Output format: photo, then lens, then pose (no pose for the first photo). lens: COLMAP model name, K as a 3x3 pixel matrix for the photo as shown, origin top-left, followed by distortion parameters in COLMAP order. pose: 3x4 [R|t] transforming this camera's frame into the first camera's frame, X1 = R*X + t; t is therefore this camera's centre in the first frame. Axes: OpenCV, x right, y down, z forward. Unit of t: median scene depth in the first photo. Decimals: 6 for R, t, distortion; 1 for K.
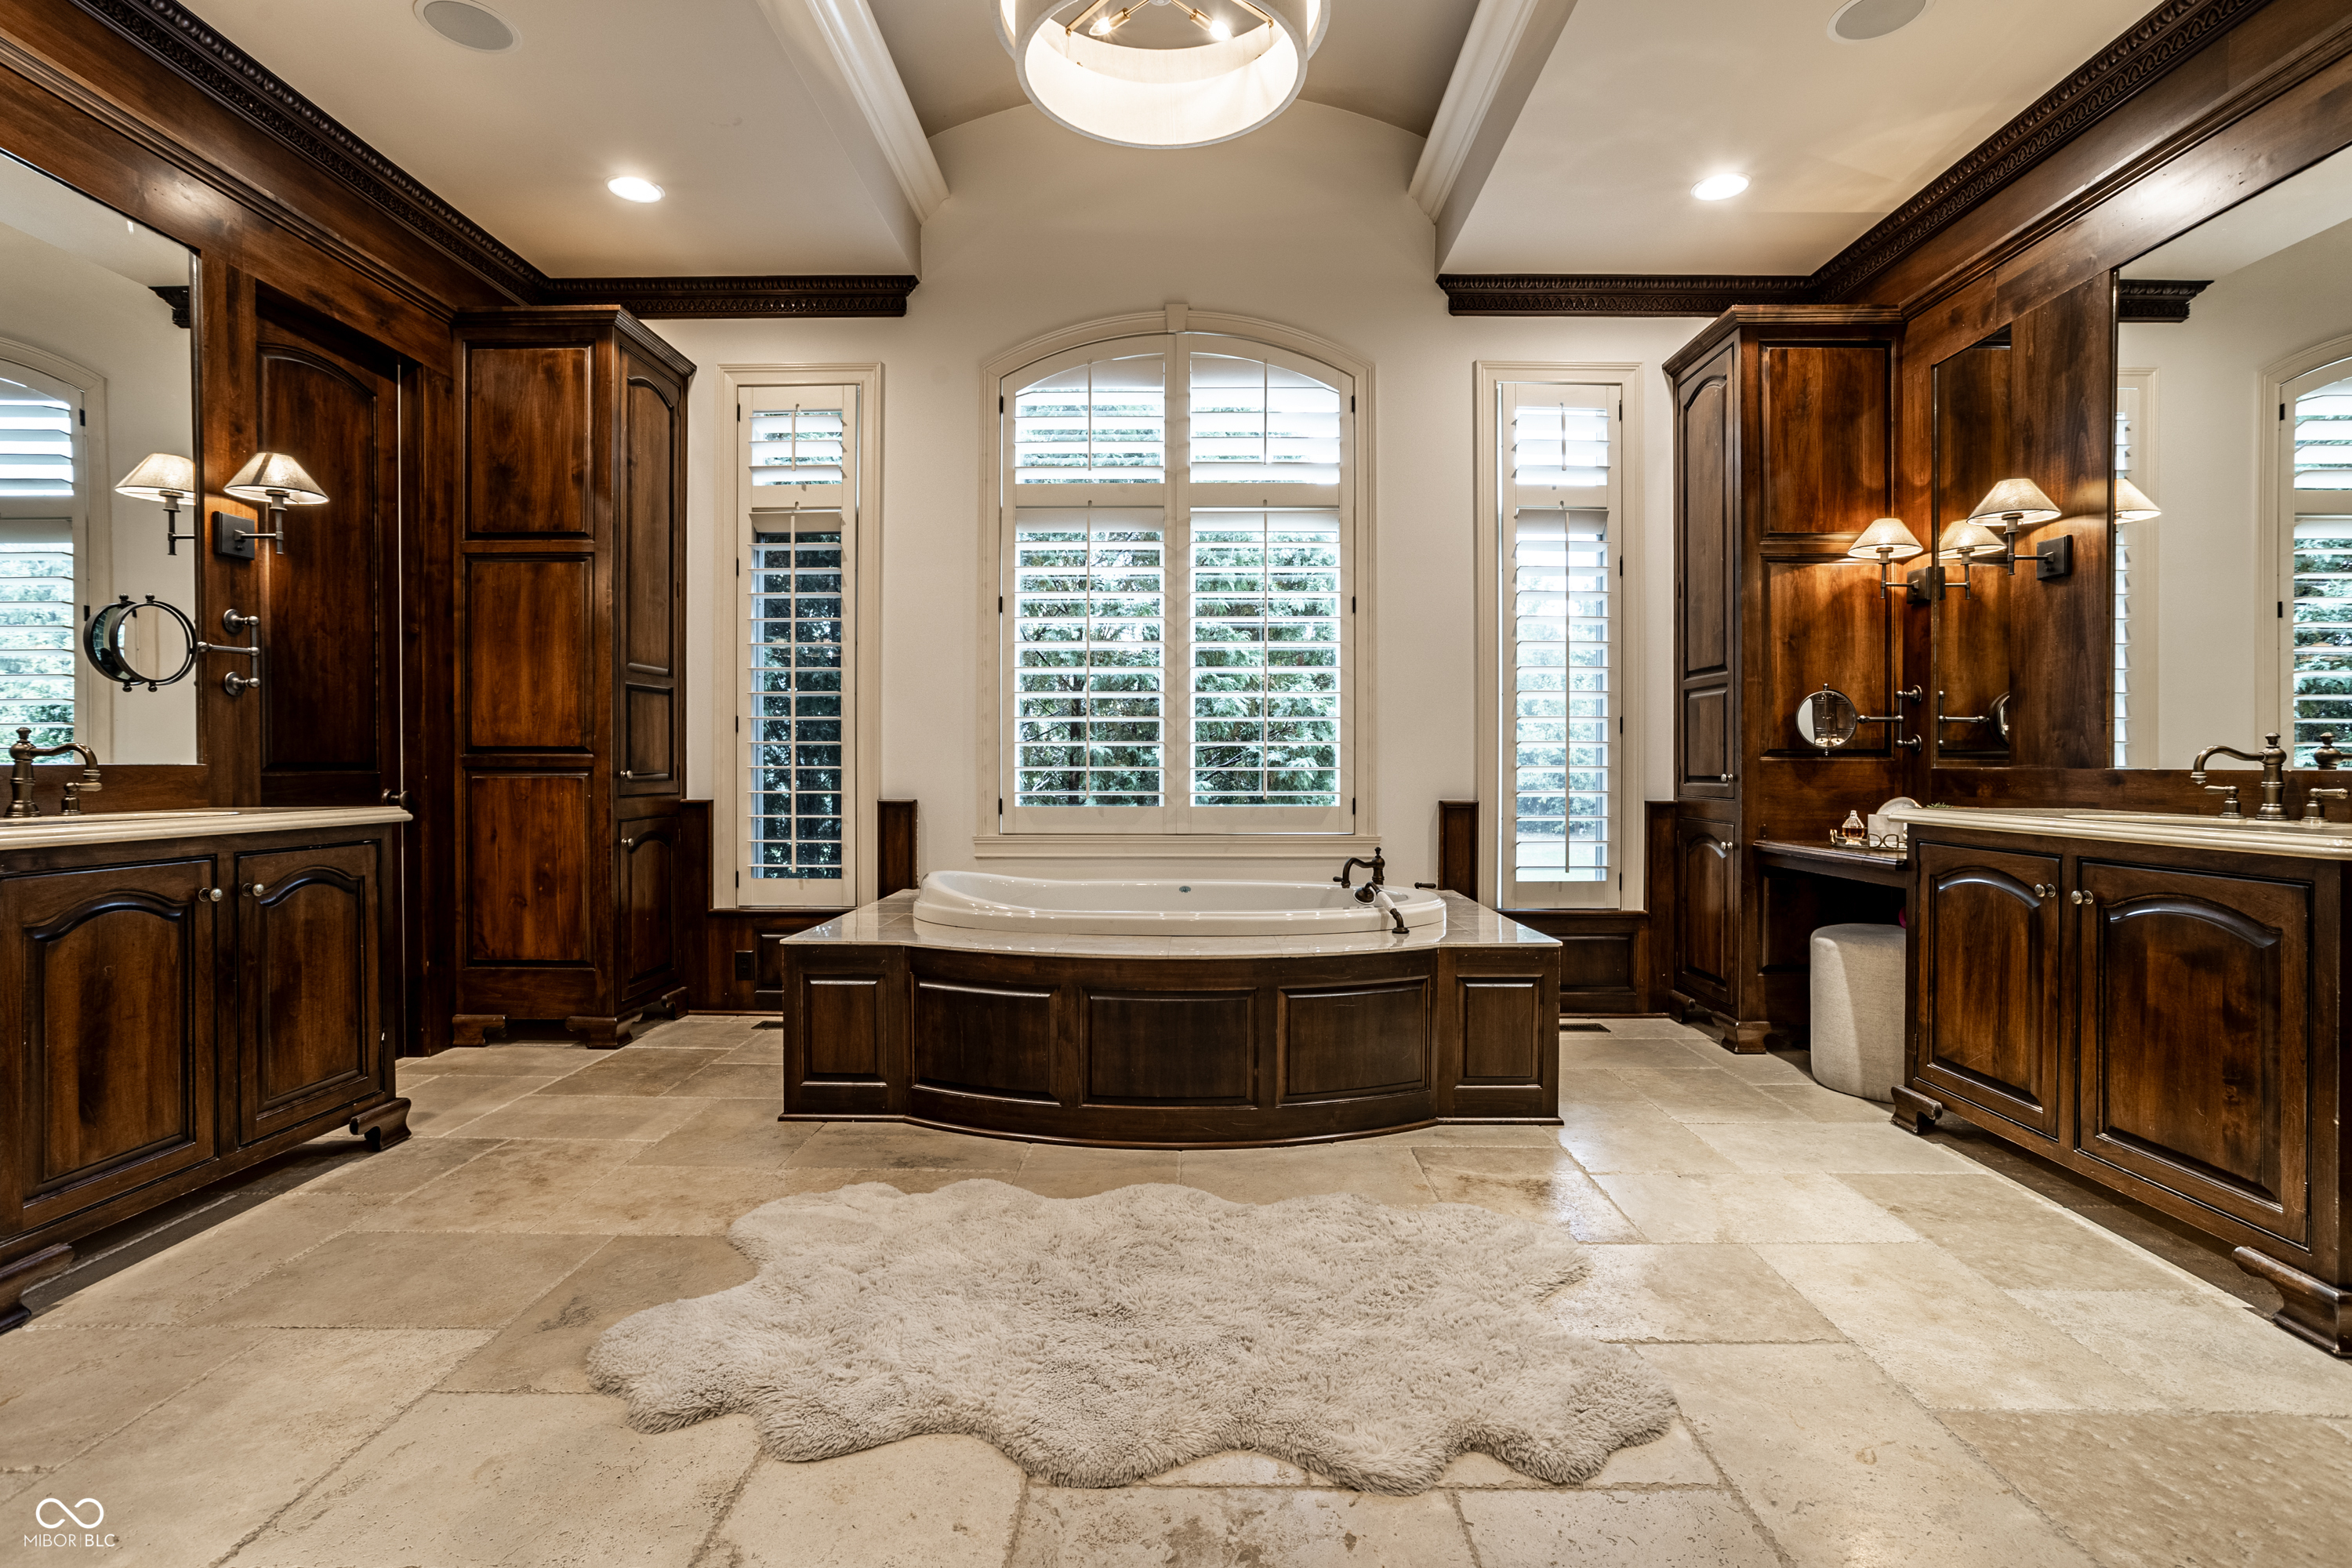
lens RADIAL K [[1131.4, 0, 1179.5], [0, 1131.4, 776.8], [0, 0, 1]] dist [-0.014118, 0.004868]
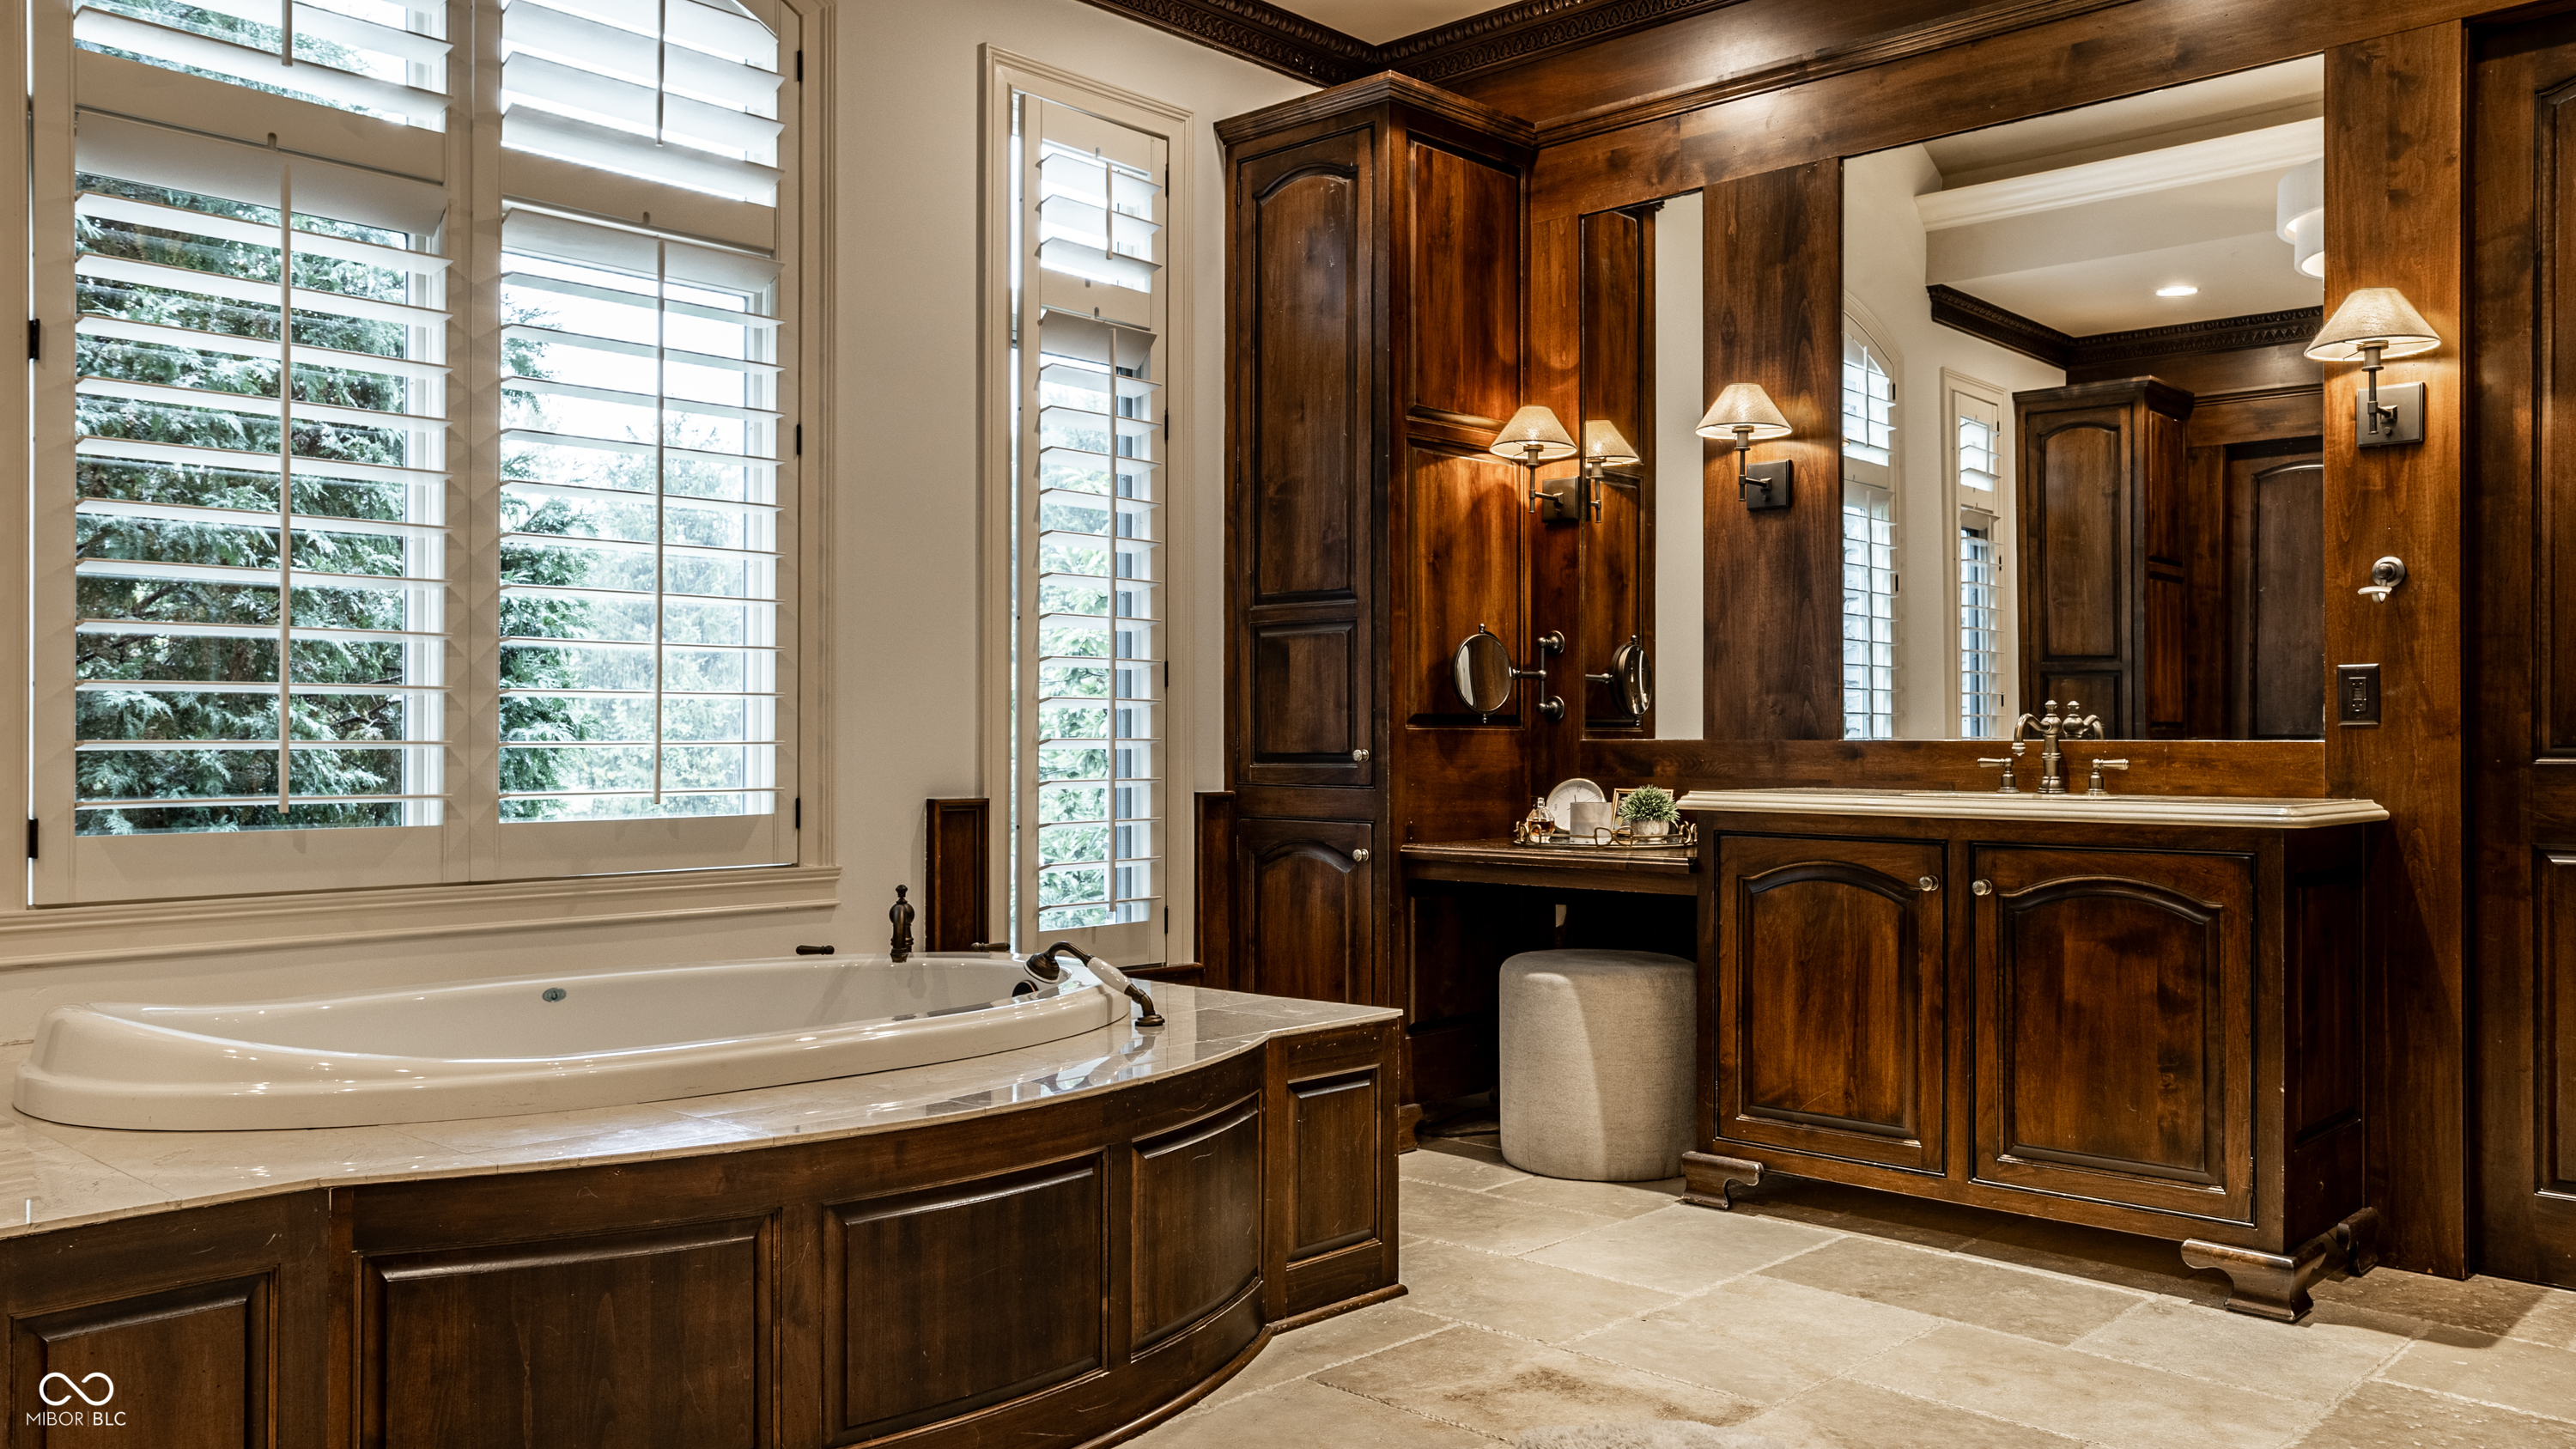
lens RADIAL K [[1991.8, 0, 1287.5], [0, 1991.8, 722.8], [0, 0, 1]] dist [-0.010959, -0.002920]
pose [[0.678385, 0.003720, 0.734697, -0.536599], [0.008957, 0.999871, -0.013333, -0.003686], [-0.734652, 0.015625, 0.678265, 0.267791]]
